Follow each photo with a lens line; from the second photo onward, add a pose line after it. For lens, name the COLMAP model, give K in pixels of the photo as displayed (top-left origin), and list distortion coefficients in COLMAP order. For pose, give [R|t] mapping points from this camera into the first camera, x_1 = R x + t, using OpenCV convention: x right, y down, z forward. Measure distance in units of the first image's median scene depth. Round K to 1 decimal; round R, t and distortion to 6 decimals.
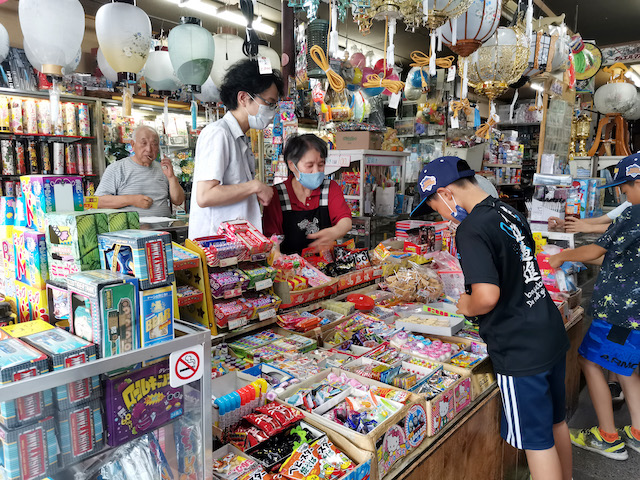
lens RADIAL K [[480.6, 0, 320.0], [0, 480.6, 240.0], [0, 0, 1]] dist [0.088924, -0.122920]
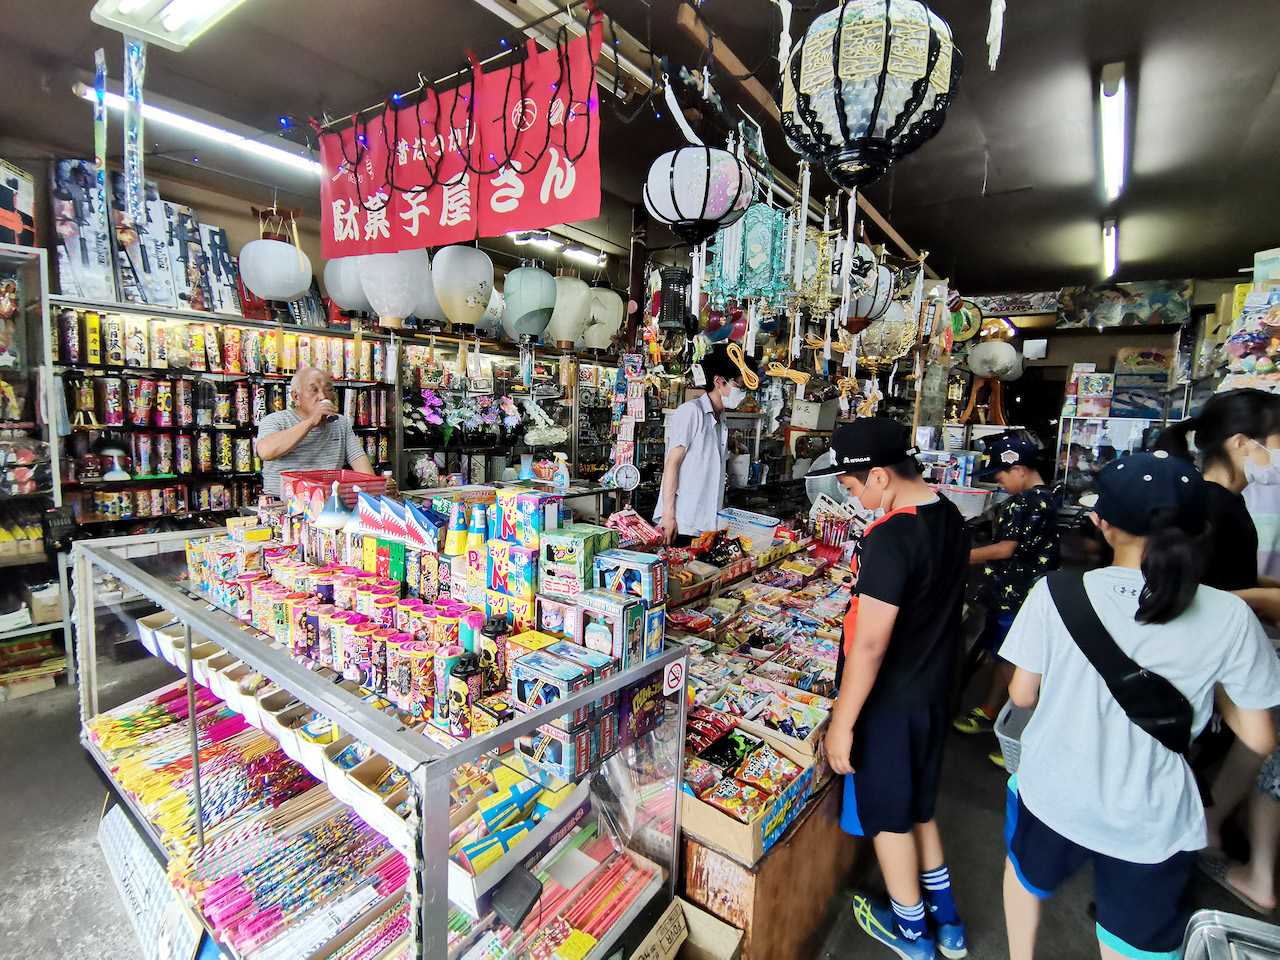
lens RADIAL K [[625.8, 0, 640.0], [0, 625.8, 480.0], [0, 0, 1]] dist [0.000909, -0.000085]
pose [[0.997704, 0.029710, 0.060863, -0.175268], [-0.028517, 0.999386, -0.020379, -0.060381], [-0.061431, 0.018596, 0.997938, -0.164102]]
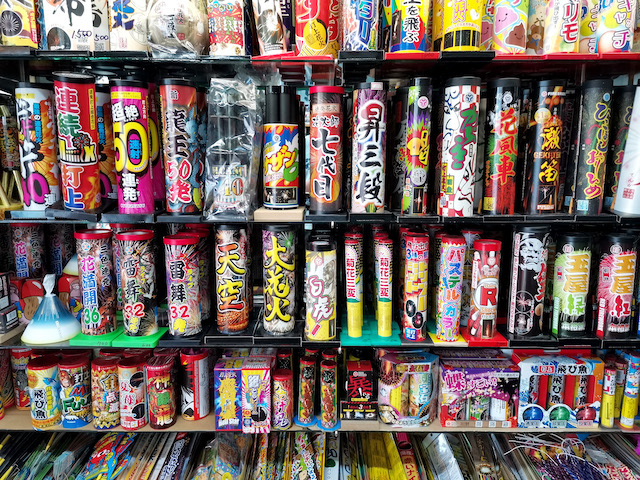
lens RADIAL K [[480.6, 0, 320.0], [0, 480.6, 240.0], [0, 0, 1]] dist [0.088924, -0.122920]
pose [[0.647618, 0.117792, -0.752805, -0.782790], [-0.109107, 0.992133, 0.061377, -0.208511], [0.754113, 0.042388, 0.655376, 1.245561]]
